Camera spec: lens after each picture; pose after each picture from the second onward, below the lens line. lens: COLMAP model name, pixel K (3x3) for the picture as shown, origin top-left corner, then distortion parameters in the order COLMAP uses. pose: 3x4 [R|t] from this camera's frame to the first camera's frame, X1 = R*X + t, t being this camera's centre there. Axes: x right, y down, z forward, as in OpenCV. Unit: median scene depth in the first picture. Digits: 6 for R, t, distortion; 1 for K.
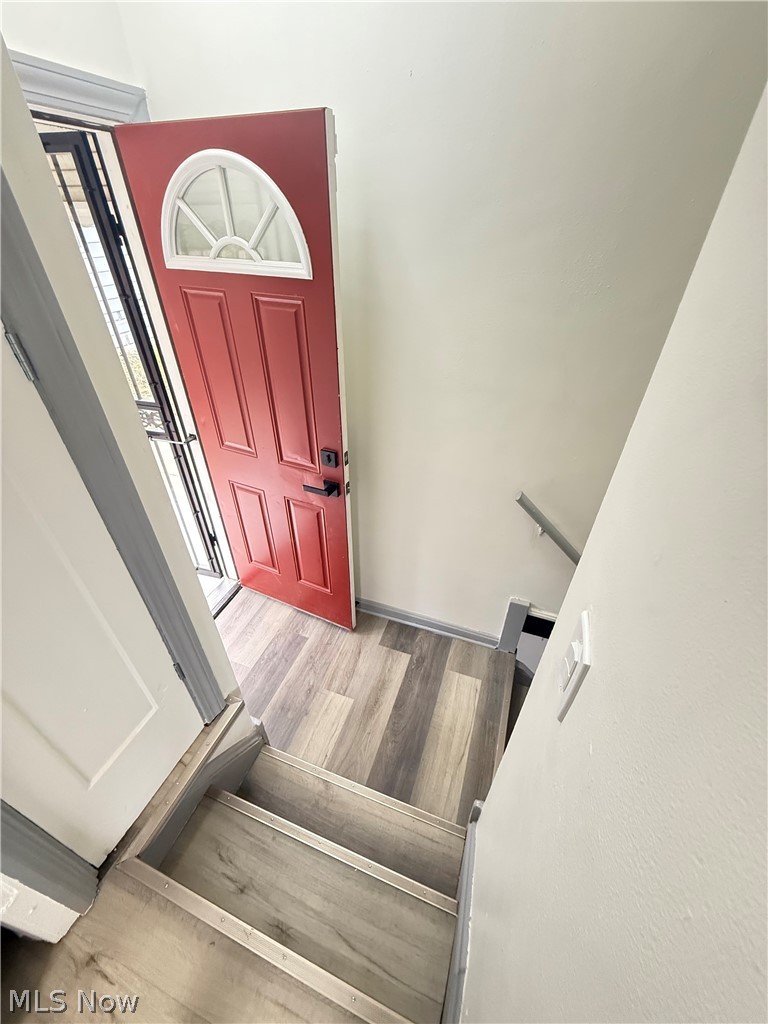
lens RADIAL K [[410.1, 0, 384.3], [0, 410.1, 512.8], [0, 0, 1]] dist [0.002900, 0.000273]
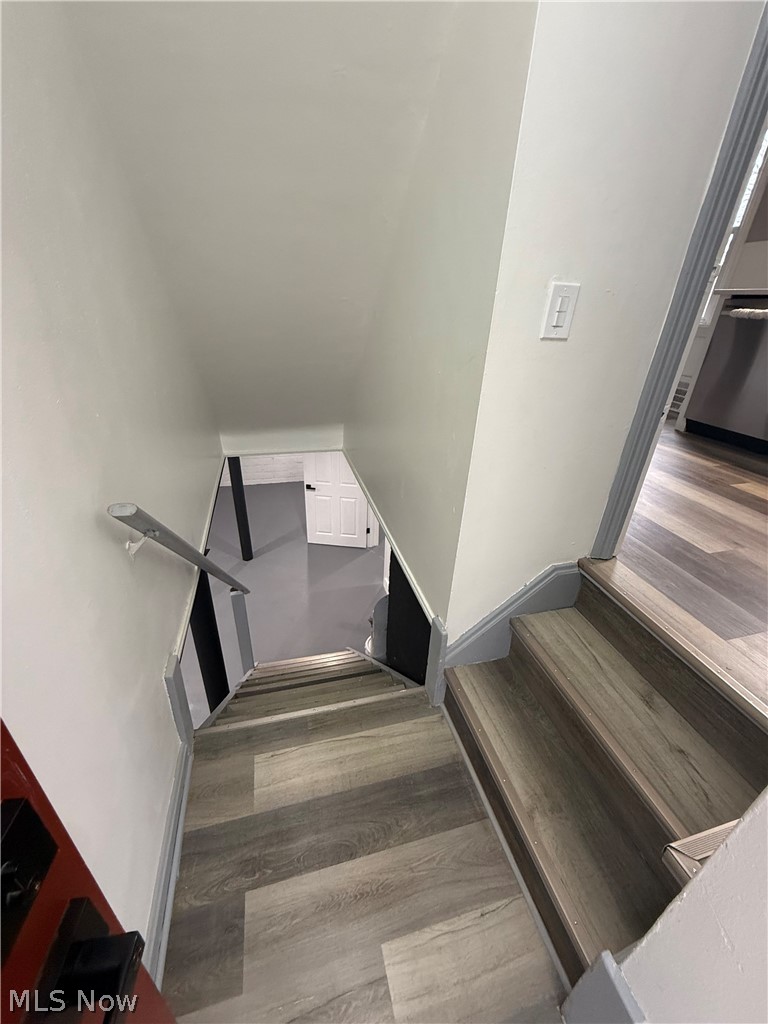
lens RADIAL K [[410.1, 0, 382.5], [0, 410.1, 509.5], [0, 0, 1]] dist [0.002900, 0.000273]
pose [[-0.570247, -0.393492, 0.721098, -0.239679], [0.453951, 0.580660, 0.675842, -0.220307], [-0.684651, 0.712740, -0.152493, 0.703611]]
